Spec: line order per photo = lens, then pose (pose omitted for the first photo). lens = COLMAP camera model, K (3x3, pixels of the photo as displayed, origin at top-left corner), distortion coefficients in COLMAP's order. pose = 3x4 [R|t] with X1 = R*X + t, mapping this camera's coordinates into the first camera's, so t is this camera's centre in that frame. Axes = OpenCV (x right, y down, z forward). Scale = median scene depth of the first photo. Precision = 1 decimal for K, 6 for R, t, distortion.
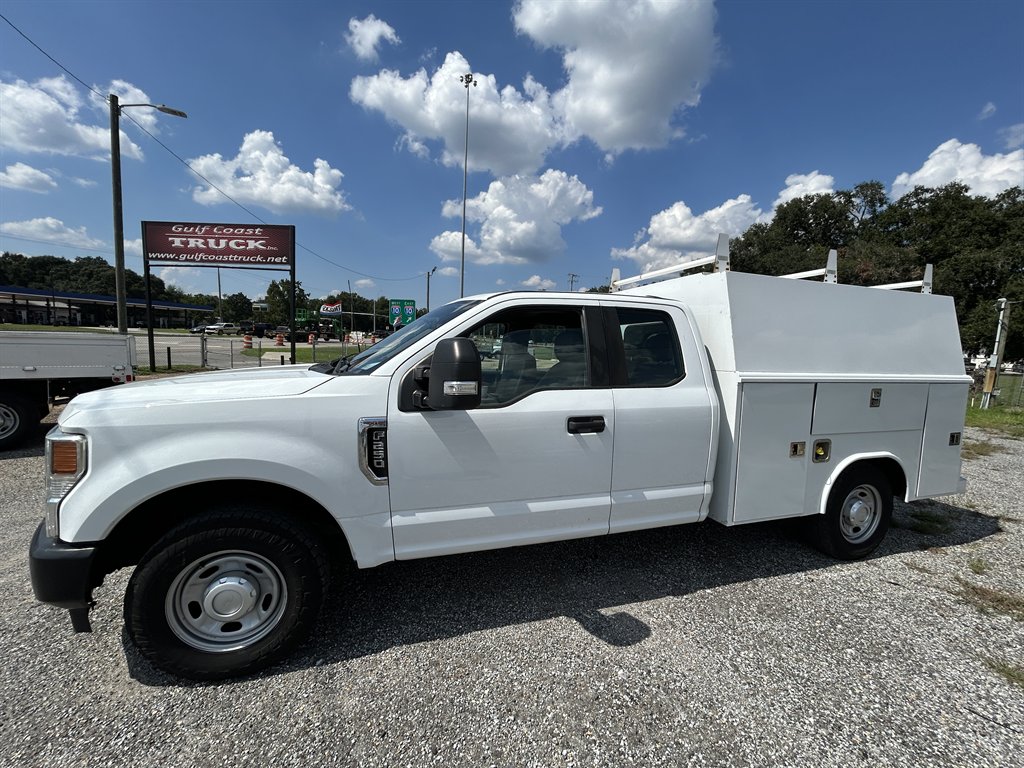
lens RADIAL K [[407.4, 0, 510.0], [0, 407.4, 383.5], [0, 0, 1]] dist [-0.000063, 0.000530]
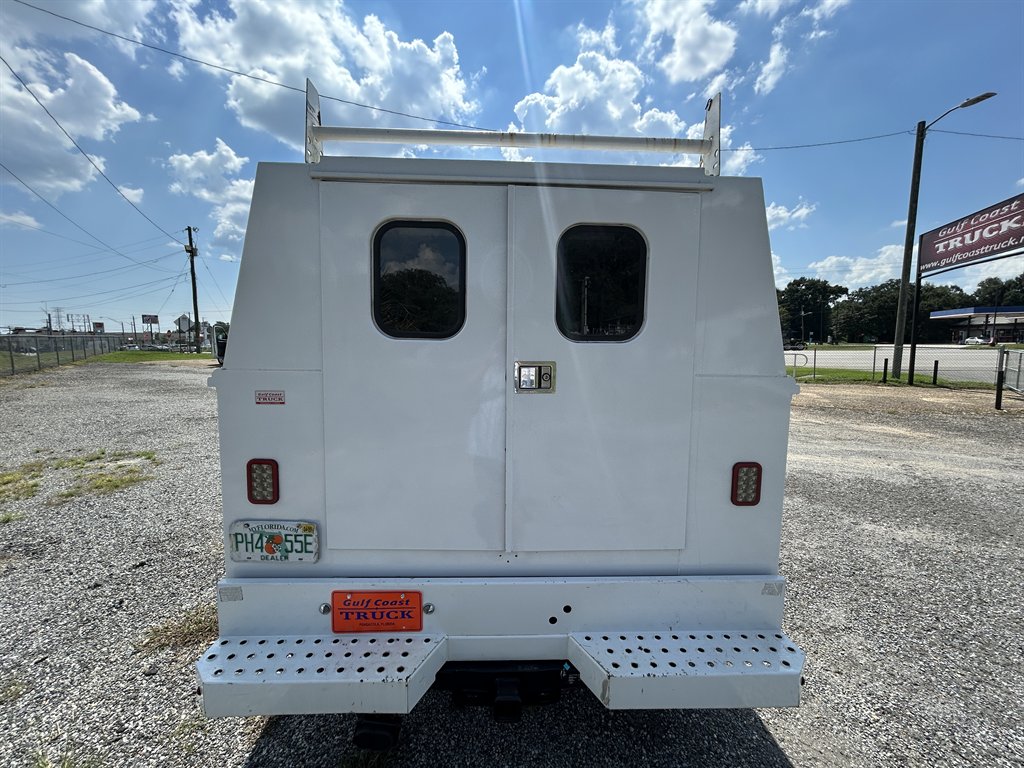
lens RADIAL K [[407.4, 0, 510.0], [0, 407.4, 383.5], [0, 0, 1]] dist [-0.000063, 0.000530]
pose [[-0.272934, 0.056593, -0.960367, 1.673460], [-0.106108, 0.990407, 0.088519, -0.079047], [0.956163, 0.126062, -0.264311, 1.576022]]
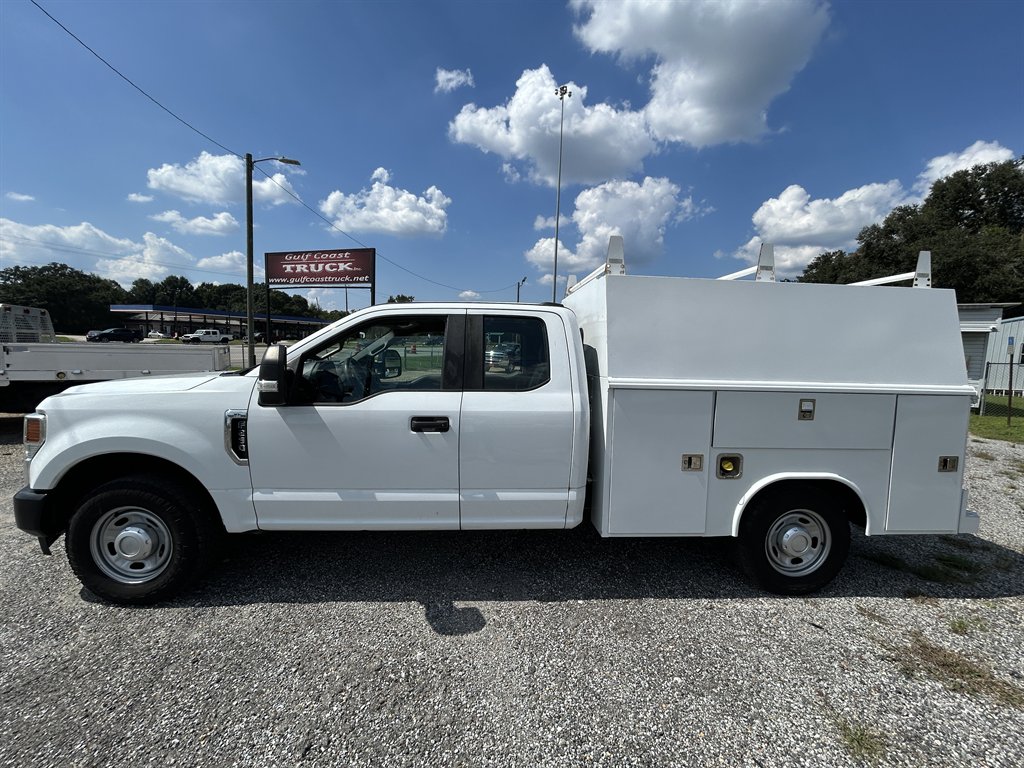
lens RADIAL K [[407.4, 0, 510.0], [0, 407.4, 383.5], [0, 0, 1]] dist [-0.000063, 0.000530]
pose [[0.970307, 0.013223, -0.241515, 0.509175], [-0.017948, 0.999688, -0.017374, 0.006171], [0.241209, 0.021193, 0.970242, -0.000243]]
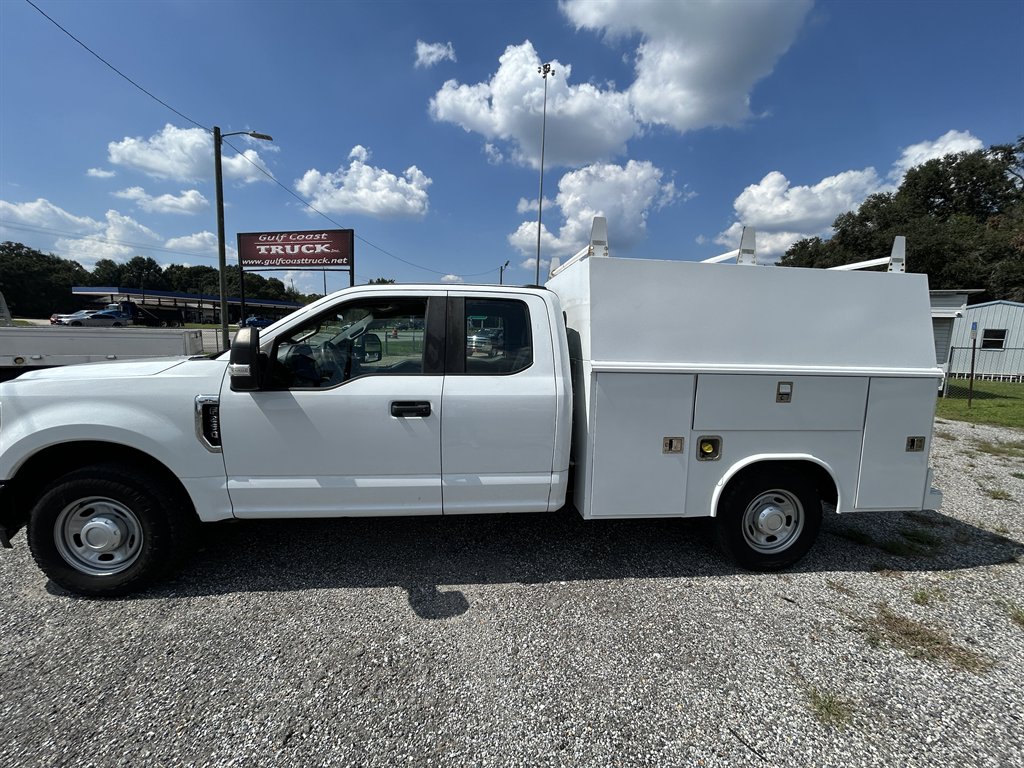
lens RADIAL K [[407.4, 0, 510.0], [0, 407.4, 383.5], [0, 0, 1]] dist [-0.000063, 0.000530]
pose [[0.979387, 0.017999, -0.201189, 0.508440], [-0.014632, 0.999727, 0.018213, 0.009156], [0.201462, -0.014893, 0.979383, 0.011063]]
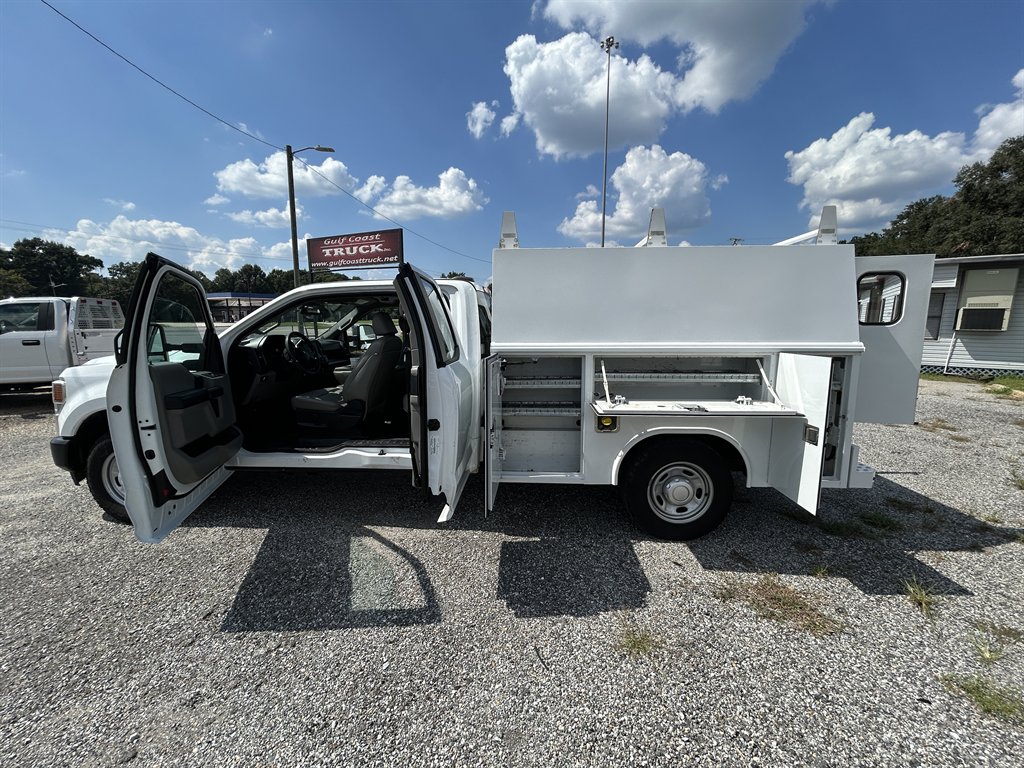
lens RADIAL K [[407.4, 0, 510.0], [0, 407.4, 383.5], [0, 0, 1]] dist [-0.000063, 0.000530]
pose [[0.929962, 0.017224, -0.367251, 0.907881], [-0.000275, 0.998934, 0.046154, 0.028721], [0.367654, -0.042820, 0.928976, -0.002378]]
